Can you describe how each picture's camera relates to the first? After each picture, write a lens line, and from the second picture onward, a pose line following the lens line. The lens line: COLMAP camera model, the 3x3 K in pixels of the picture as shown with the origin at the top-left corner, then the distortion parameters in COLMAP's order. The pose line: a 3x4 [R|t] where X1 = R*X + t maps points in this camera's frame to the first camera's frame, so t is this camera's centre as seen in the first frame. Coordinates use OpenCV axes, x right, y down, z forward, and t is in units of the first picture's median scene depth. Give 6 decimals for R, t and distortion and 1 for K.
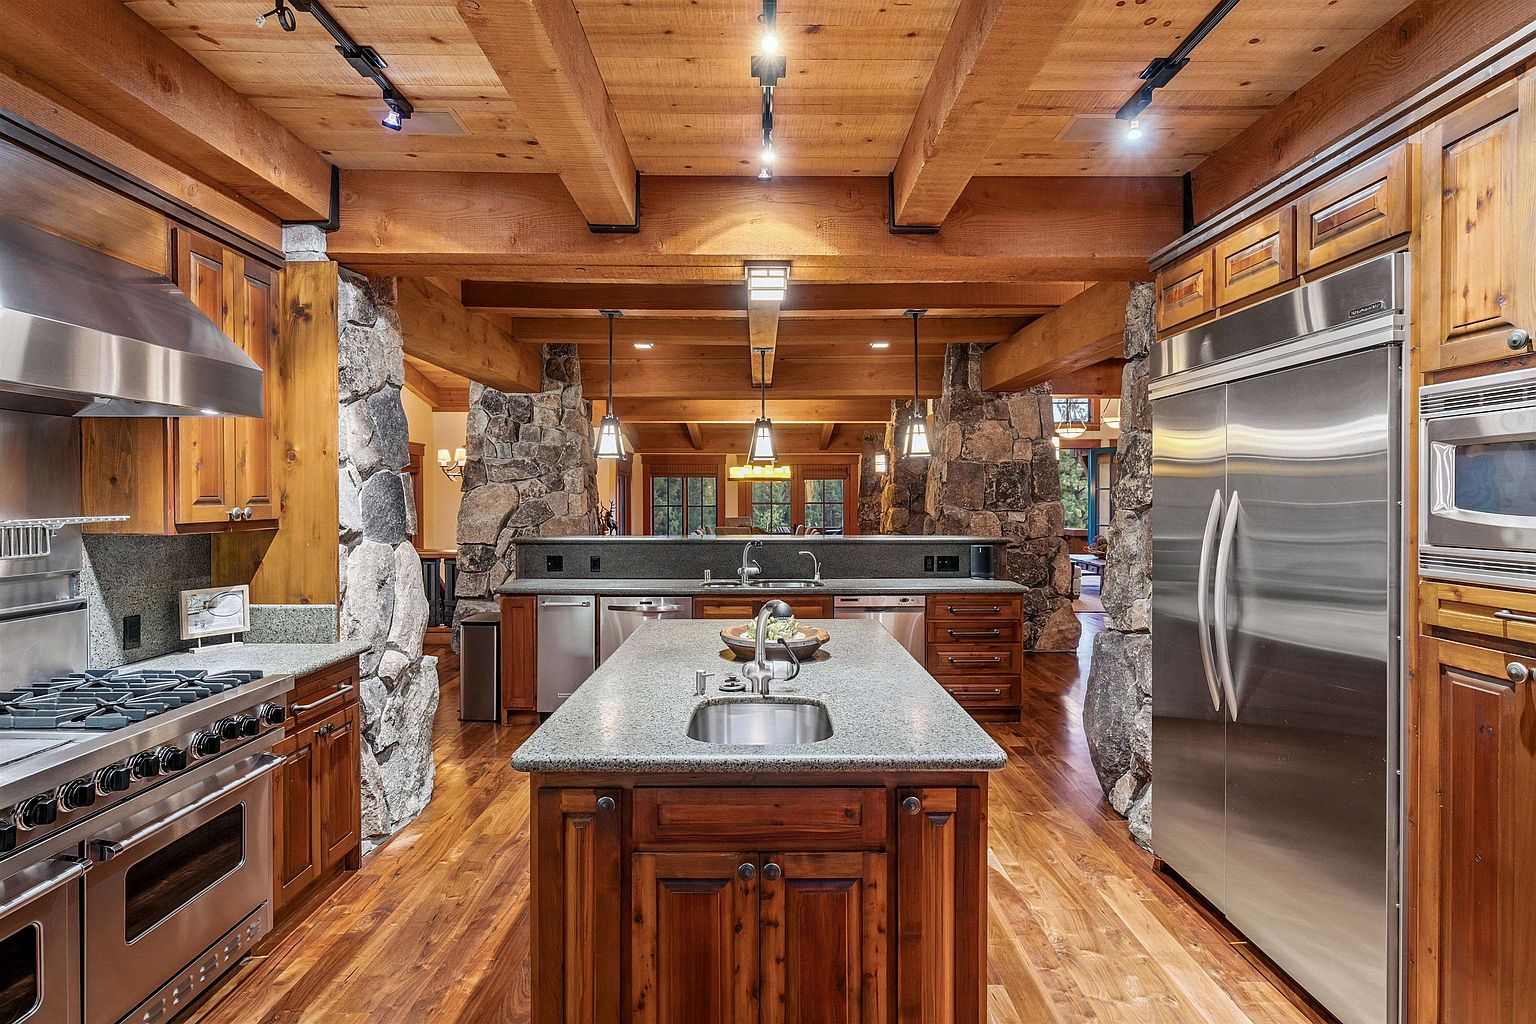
lens RADIAL K [[776.9, 0, 764.0], [0, 776.9, 504.8], [0, 0, 1]] dist [0.001431, 0.000197]
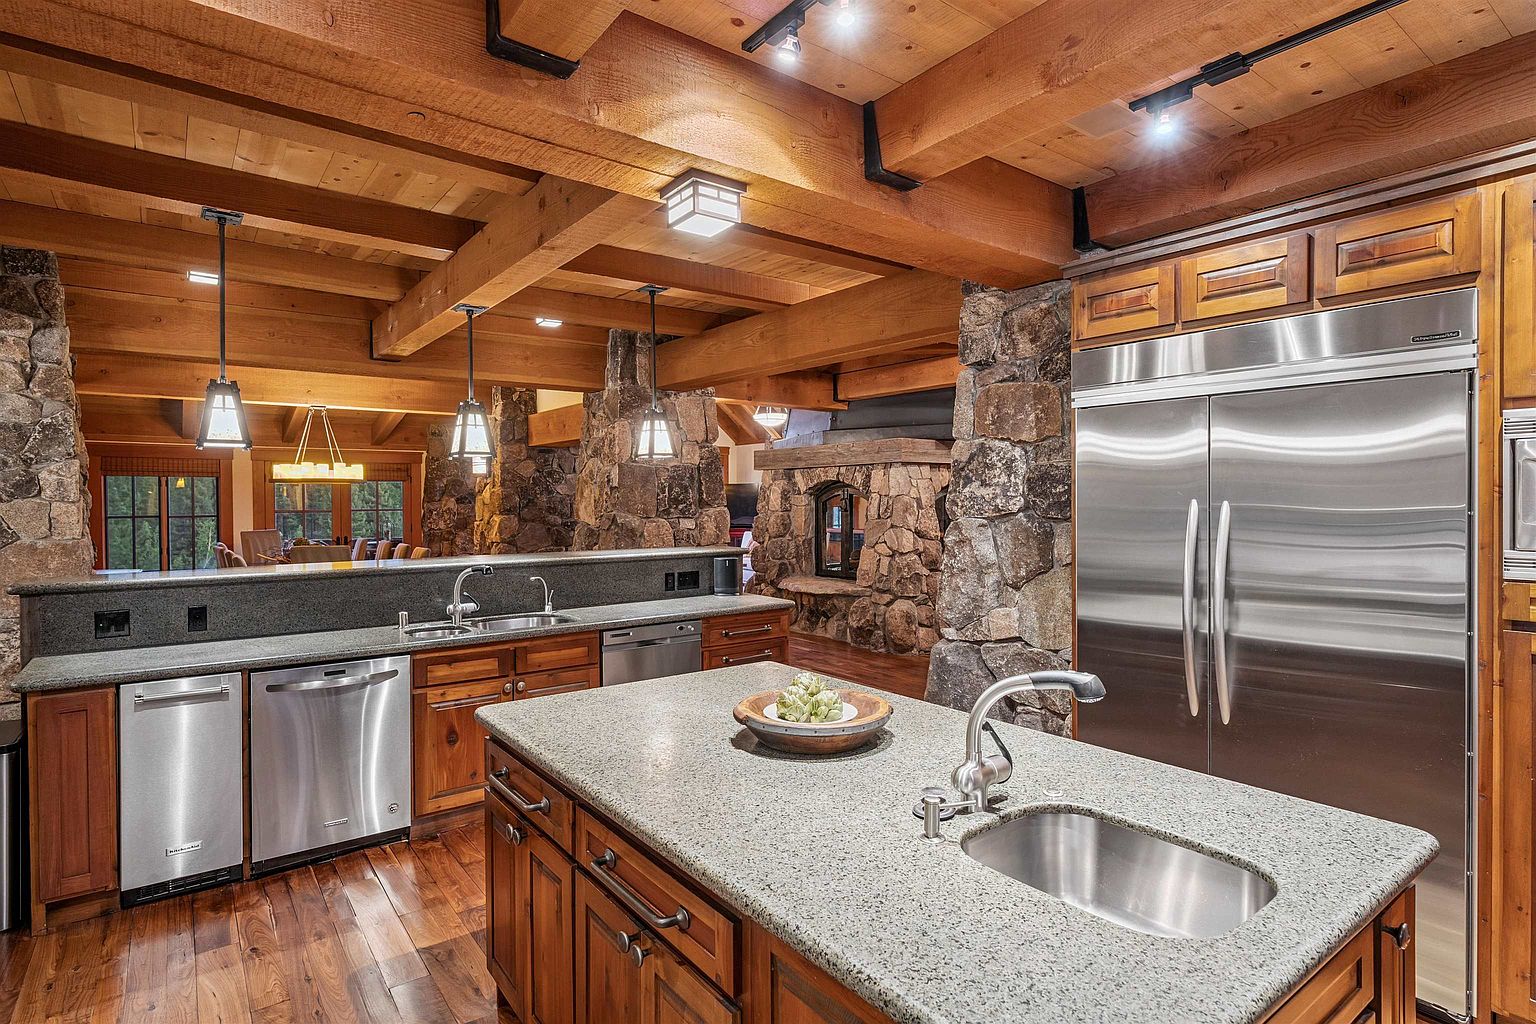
lens RADIAL K [[788.5, 0, 763.5], [0, 788.5, 506.9], [0, 0, 1]] dist [0.000707, 0.000228]
pose [[0.806063, -0.010344, 0.591740, -0.225610], [0.011082, 0.999936, 0.002383, -0.008614], [-0.591726, 0.004637, 0.806125, 0.230862]]
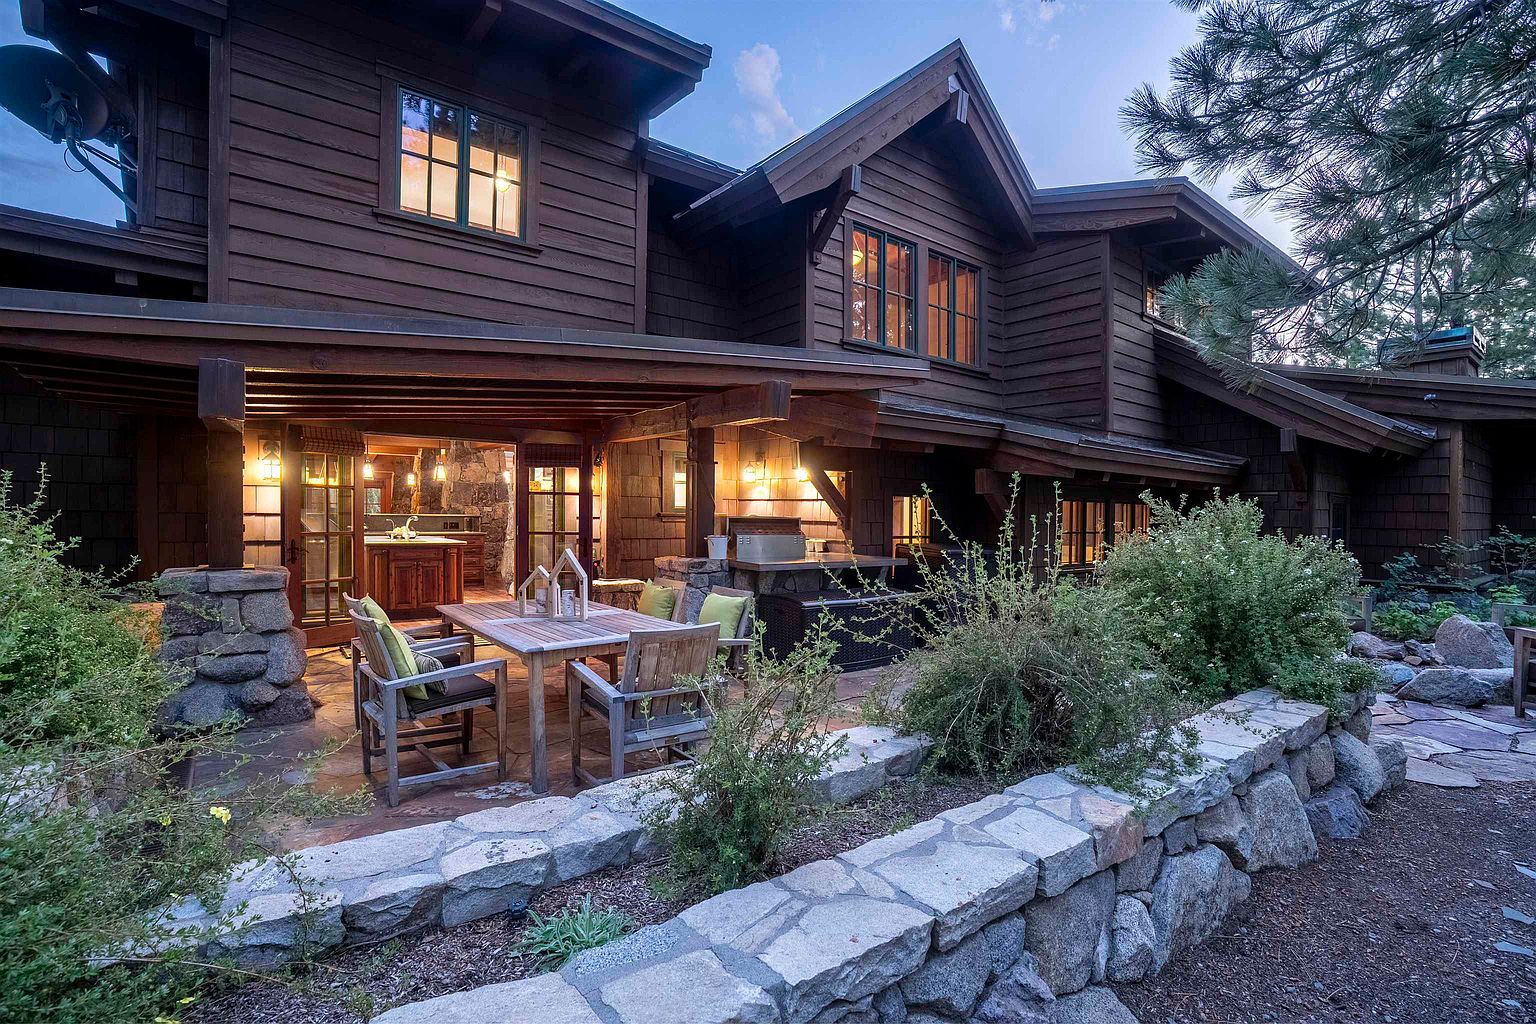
lens RADIAL K [[702.7, 0, 763.8], [0, 702.7, 509.2], [0, 0, 1]] dist [0.002024, 0.001308]
pose [[0.793856, 0.008589, 0.608045, -0.324555], [-0.004129, 0.999953, -0.008735, 0.039665], [-0.608091, 0.004424, 0.793855, -1.311018]]
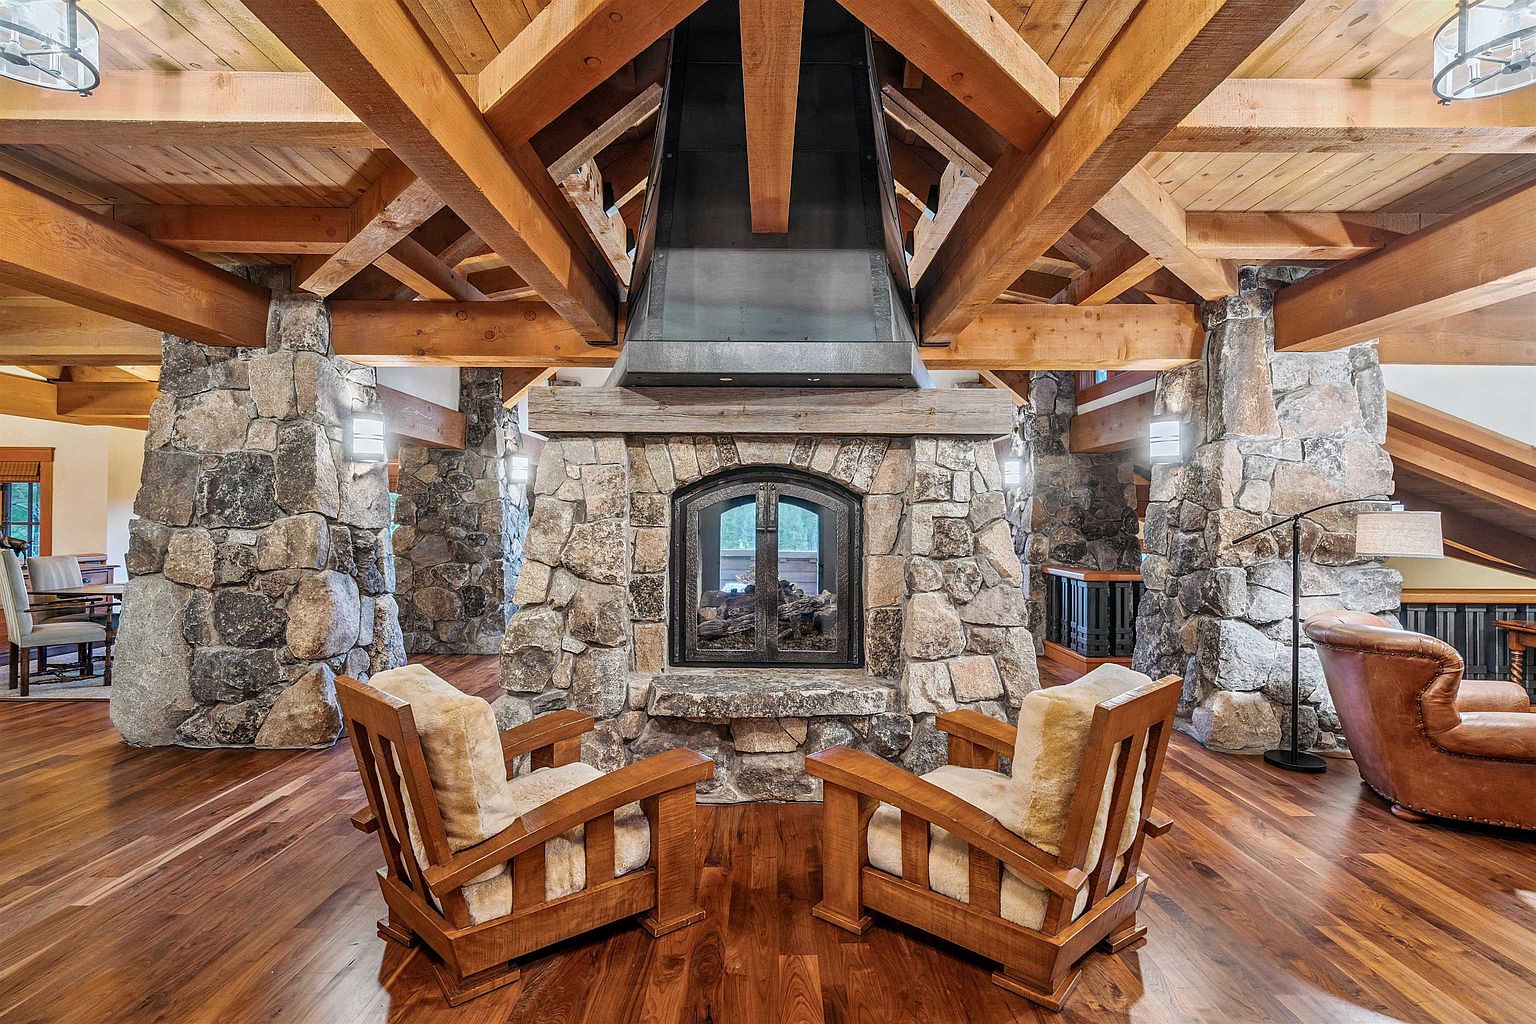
lens RADIAL K [[702.7, 0, 763.8], [0, 702.7, 509.2], [0, 0, 1]] dist [0.002024, 0.001308]
pose [[0.999888, 0.006394, -0.013540, 1.032558], [-0.006742, 0.999643, -0.025858, 0.005682], [0.013370, 0.025947, 0.999574, 0.562557]]
